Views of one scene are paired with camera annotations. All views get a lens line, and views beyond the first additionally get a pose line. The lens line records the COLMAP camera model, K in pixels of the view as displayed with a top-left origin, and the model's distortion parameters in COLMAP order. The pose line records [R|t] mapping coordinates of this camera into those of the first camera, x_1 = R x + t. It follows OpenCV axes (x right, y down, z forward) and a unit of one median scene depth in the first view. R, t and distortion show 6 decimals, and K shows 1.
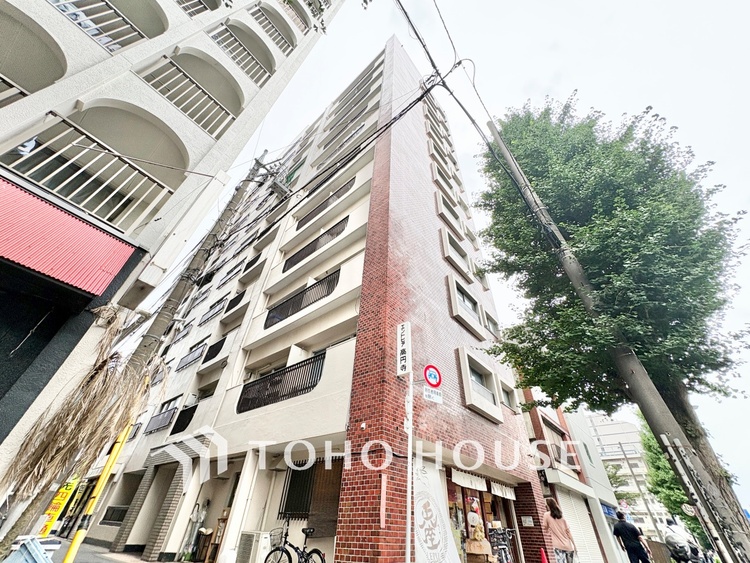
lens RADIAL K [[300.1, 0, 375.0], [0, 300.1, 281.5], [0, 0, 1]] dist [0.000210, 0.000230]
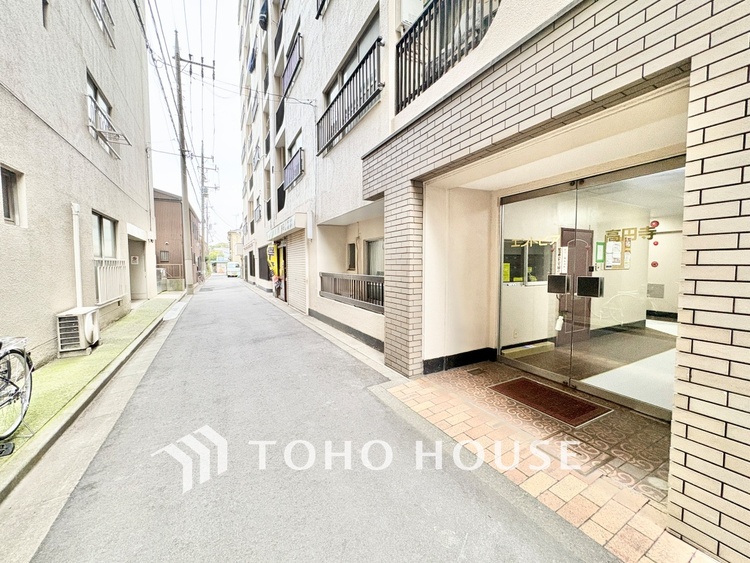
lens RADIAL K [[299.3, 0, 375.7], [0, 299.3, 281.6], [0, 0, 1]] dist [0.000306, 0.000153]
pose [[0.932465, -0.029399, -0.360062, -0.832237], [0.267085, 0.727228, 0.632301, 0.343275], [0.243258, -0.685766, 0.685967, 1.135963]]
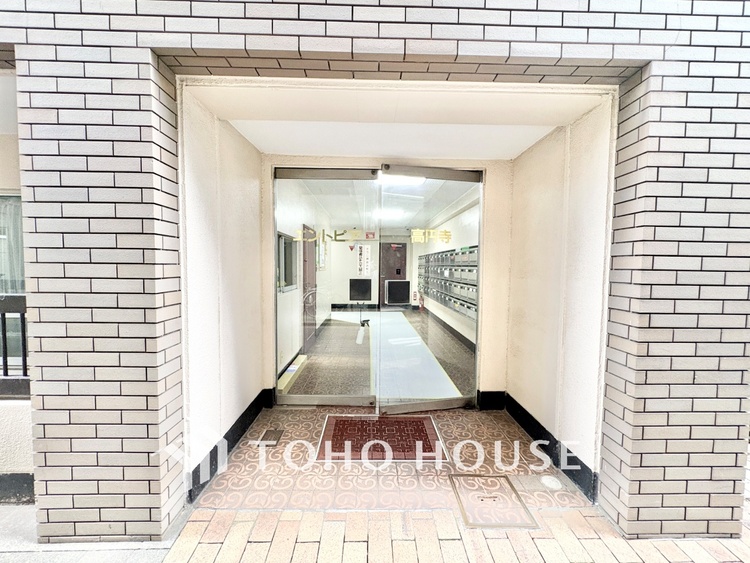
lens RADIAL K [[300.2, 0, 375.3], [0, 300.2, 281.0], [0, 0, 1]] dist [0.000086, 0.000287]
pose [[0.743365, -0.073259, 0.664862, -0.961139], [-0.413234, 0.731311, 0.542606, 0.470251], [-0.525972, -0.678098, 0.513359, 1.295590]]
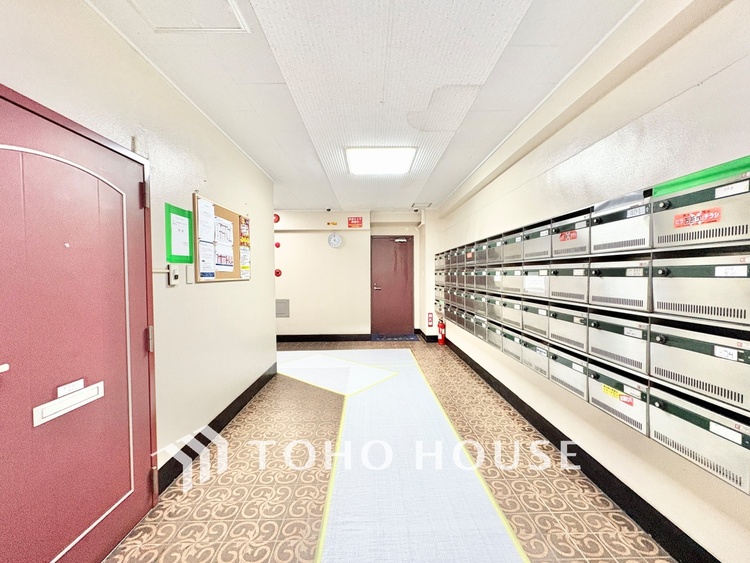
lens RADIAL K [[299.3, 0, 375.7], [0, 299.3, 281.6], [0, 0, 1]] dist [0.000306, 0.000153]
pose [[0.742494, -0.070592, 0.666122, -0.653911], [-0.397739, 0.753692, 0.523213, 0.683126], [-0.538986, -0.653426, 0.531534, 1.514194]]
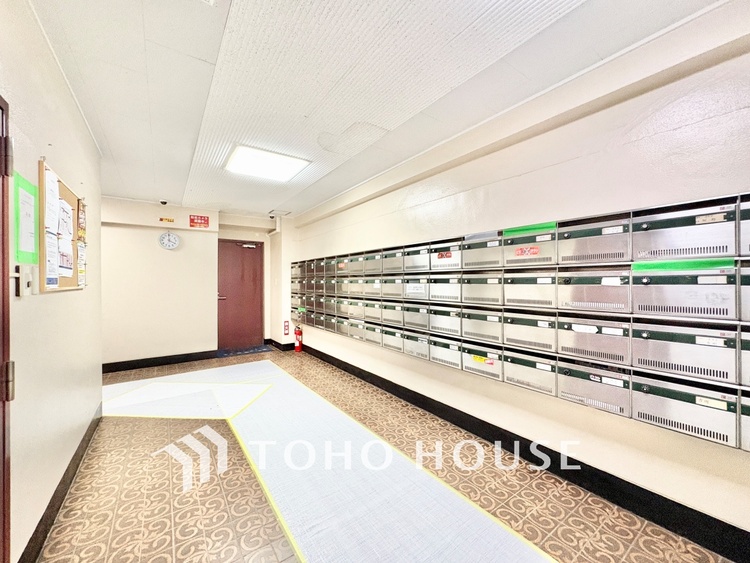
lens RADIAL K [[299.3, 0, 375.7], [0, 299.3, 281.6], [0, 0, 1]] dist [0.000306, 0.000153]
pose [[0.233440, -0.049535, 0.971109, -0.719515], [-0.615891, 0.765295, 0.187087, 0.723295], [-0.752452, -0.641771, 0.148143, 1.566582]]
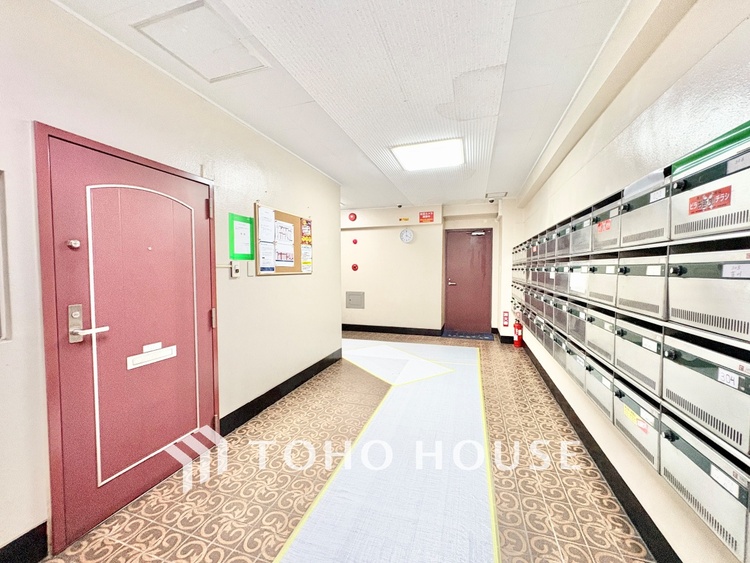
lens RADIAL K [[299.3, 0, 375.7], [0, 299.3, 281.6], [0, 0, 1]] dist [0.000306, 0.000153]
pose [[0.920348, -0.065794, 0.385525, -0.603732], [-0.215619, 0.737047, 0.640523, 0.654024], [-0.326293, -0.672631, 0.664154, 1.477180]]
